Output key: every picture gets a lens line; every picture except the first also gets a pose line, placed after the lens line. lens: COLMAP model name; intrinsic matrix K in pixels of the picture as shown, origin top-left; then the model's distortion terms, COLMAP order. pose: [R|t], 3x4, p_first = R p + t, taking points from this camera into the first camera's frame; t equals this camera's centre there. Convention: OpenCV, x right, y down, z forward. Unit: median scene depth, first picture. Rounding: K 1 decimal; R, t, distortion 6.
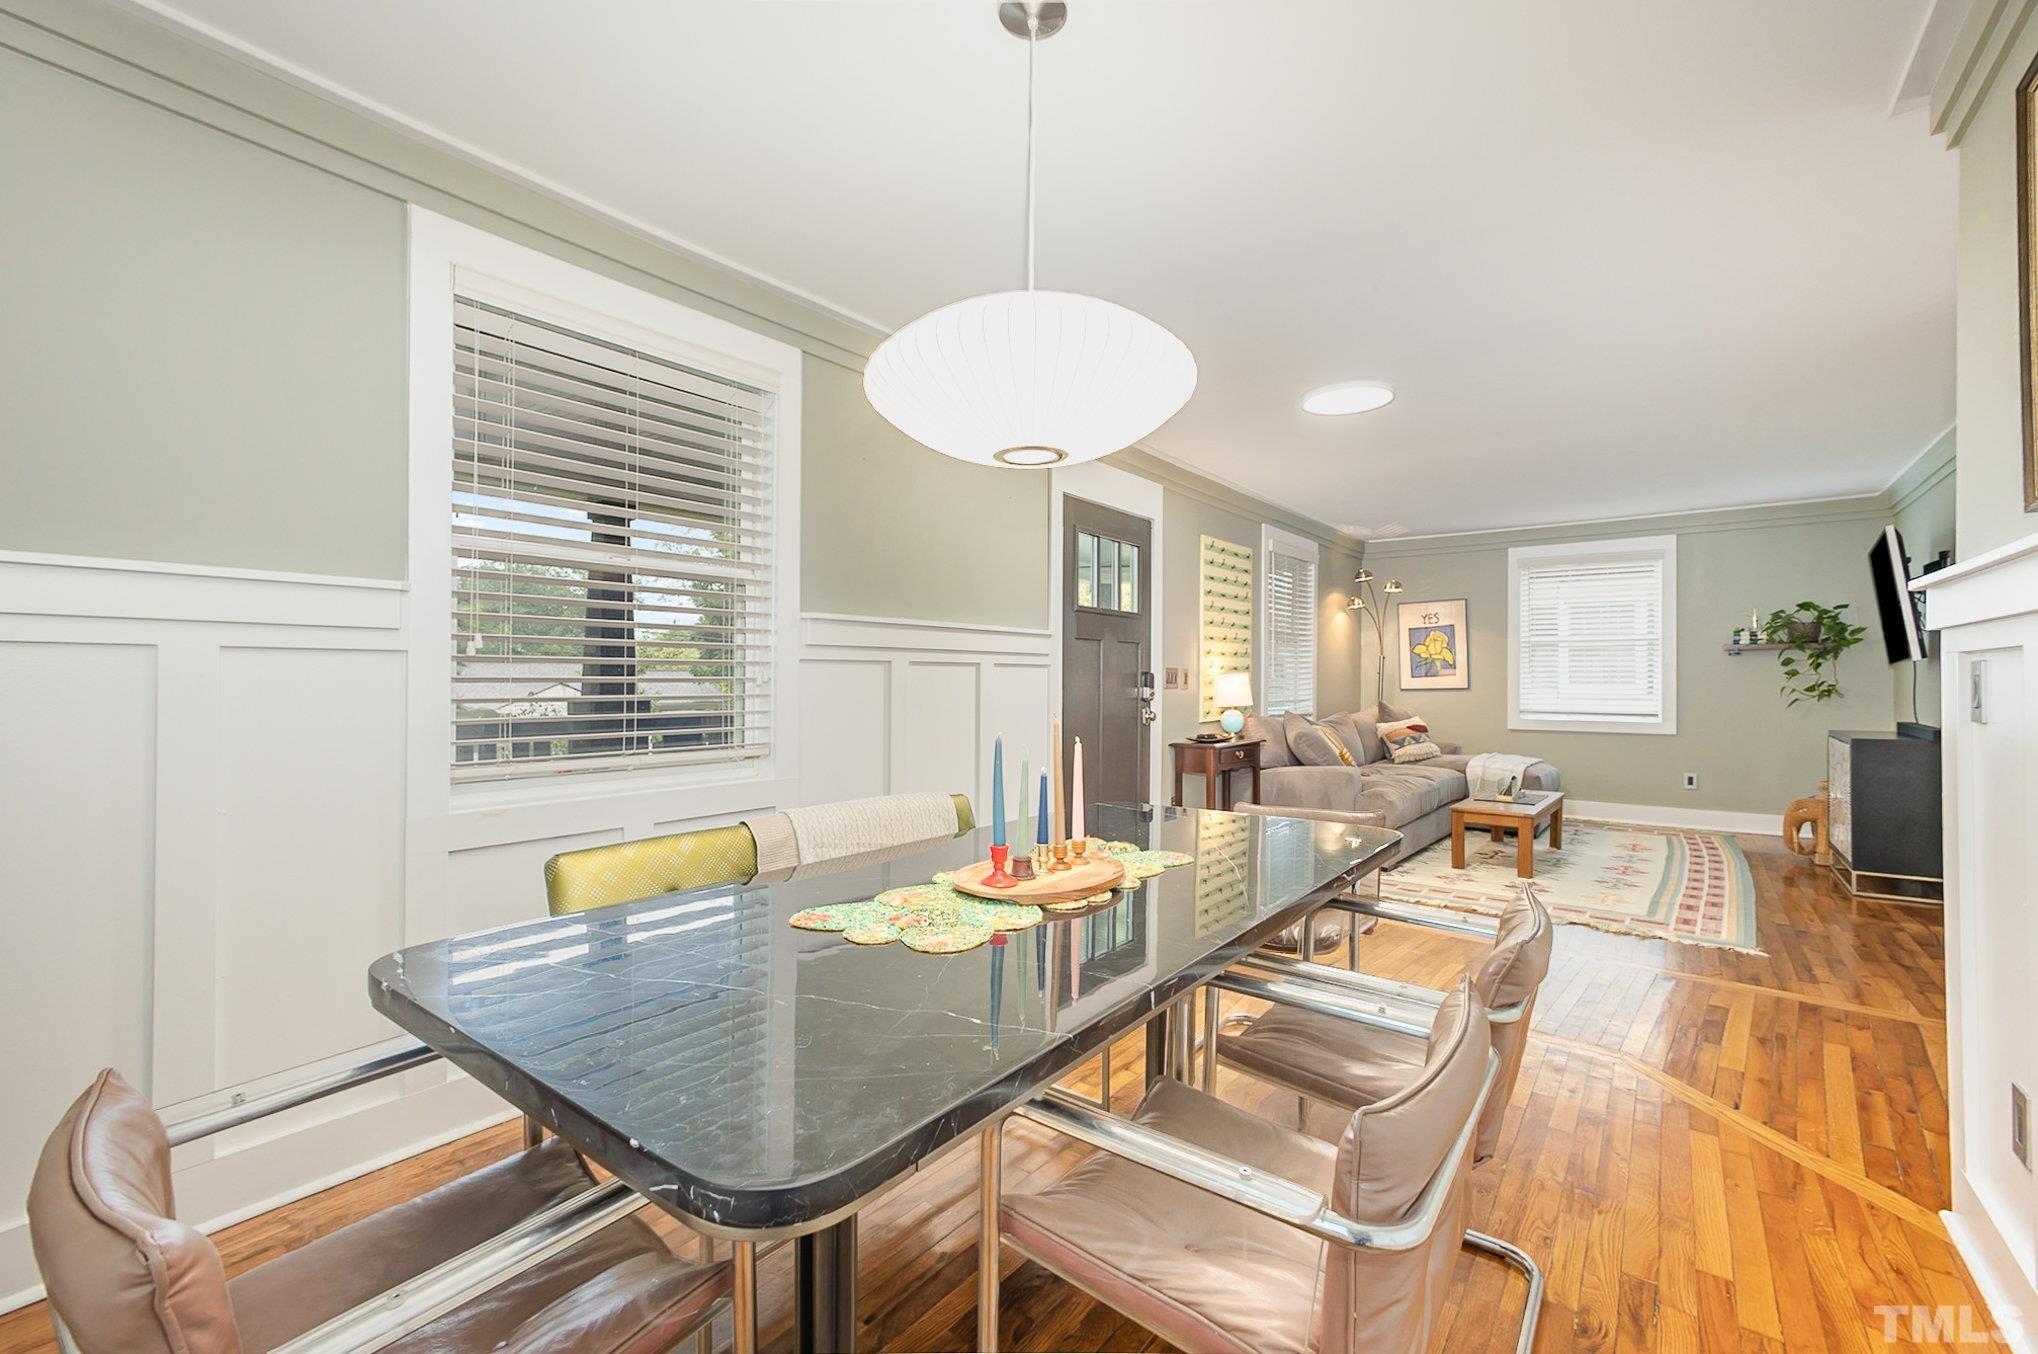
lens RADIAL K [[846.1, 0, 1019.0], [0, 846.1, 677.0], [0, 0, 1]] dist [0.001225, 0.010821]
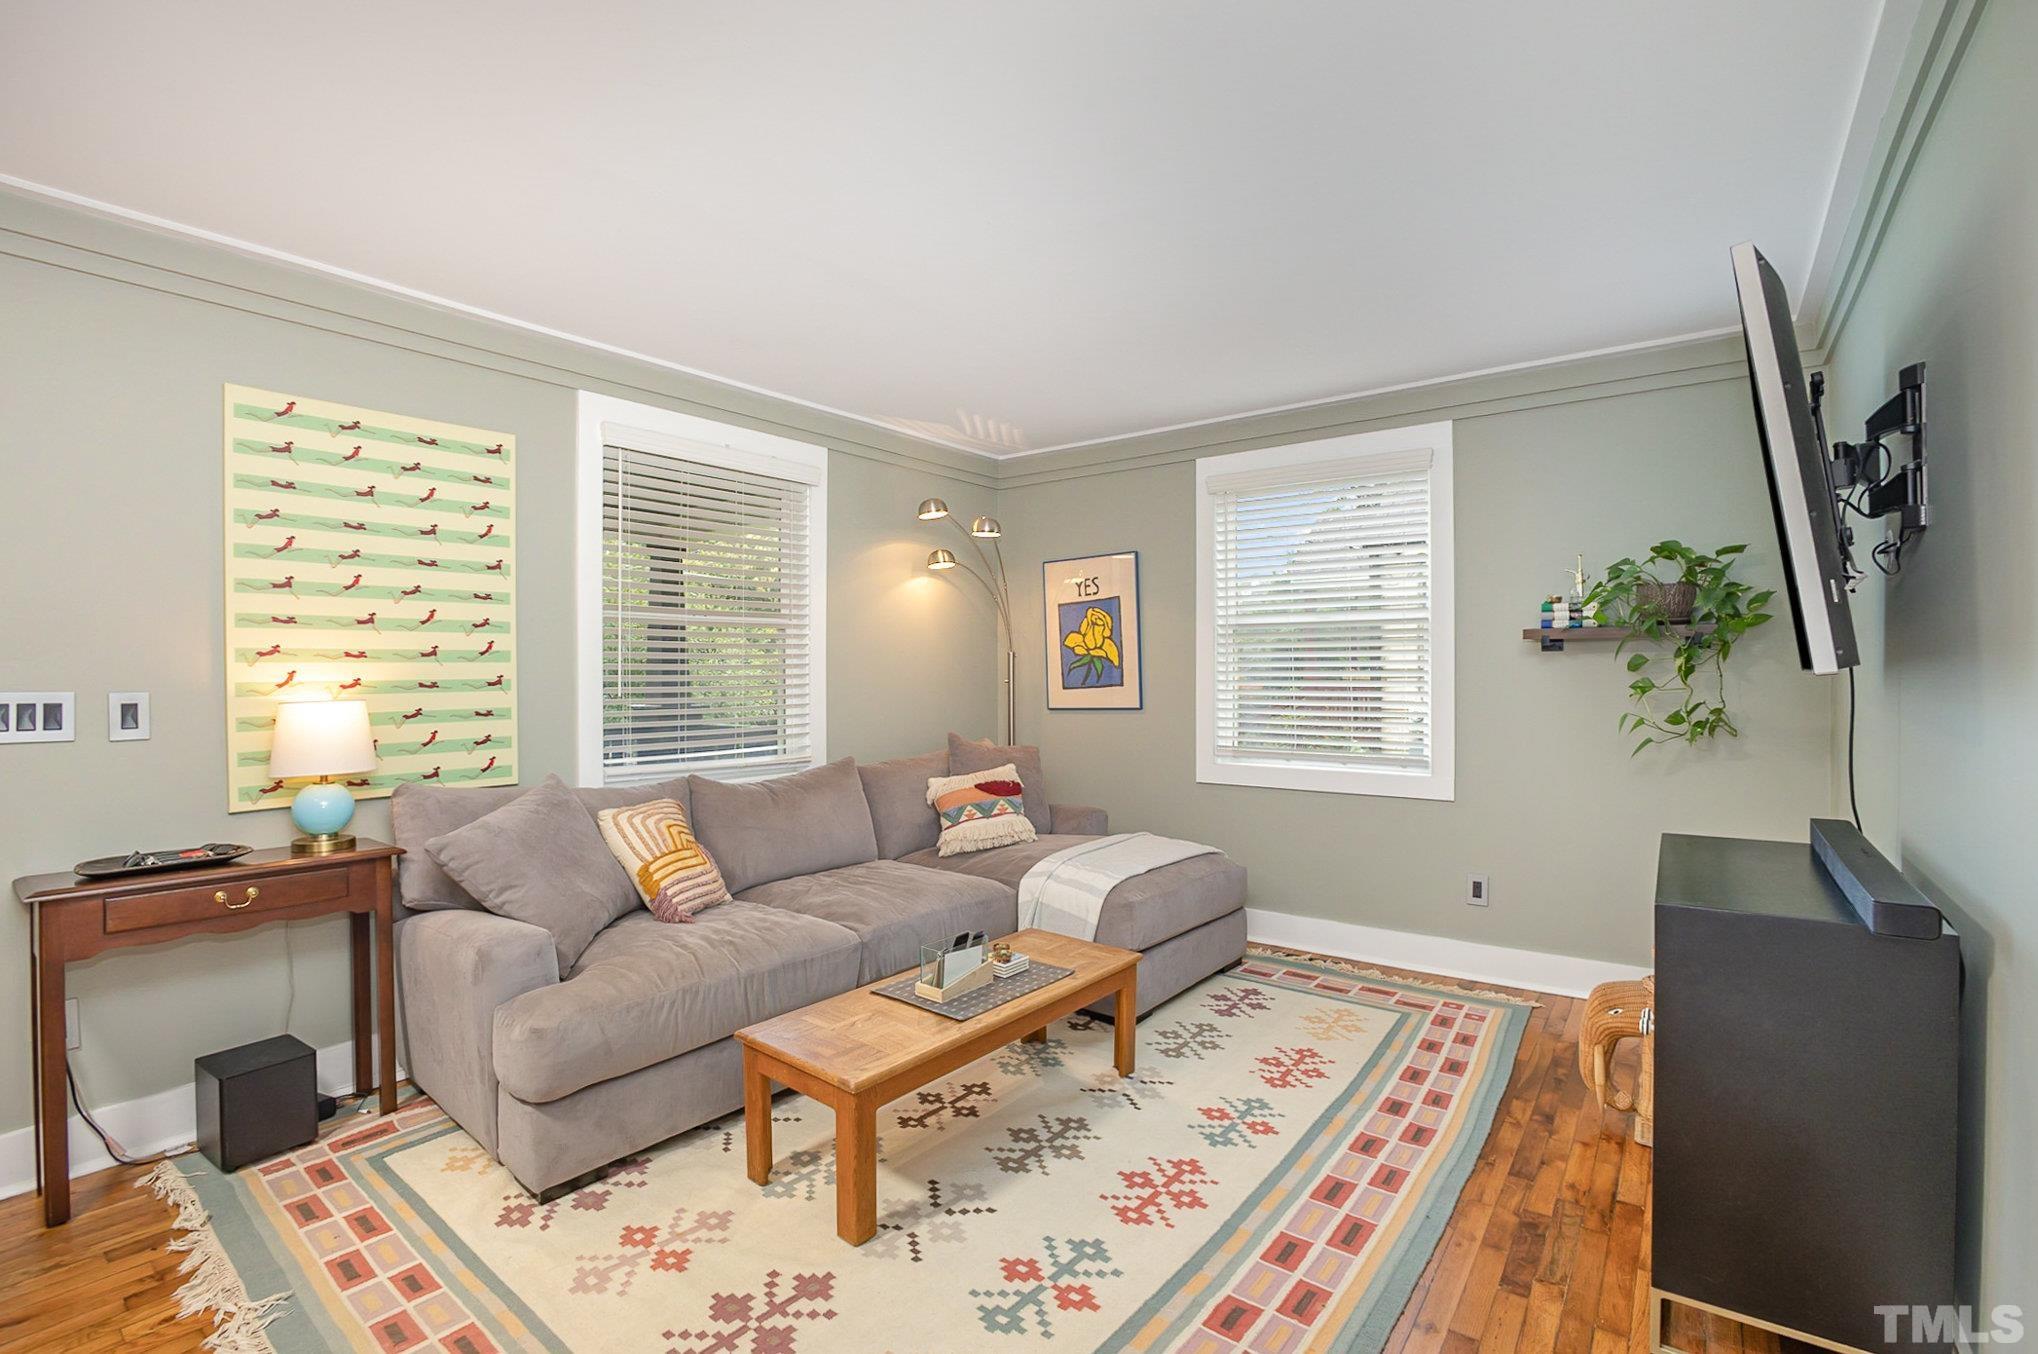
lens RADIAL K [[874.9, 0, 1019.0], [0, 874.9, 677.0], [0, 0, 1]] dist [-0.027303, 0.000060]
pose [[0.999988, -0.004784, -0.001293, 0.531959], [0.004797, 0.999937, 0.010109, -0.016566], [0.001244, -0.010115, 0.999948, 0.488182]]
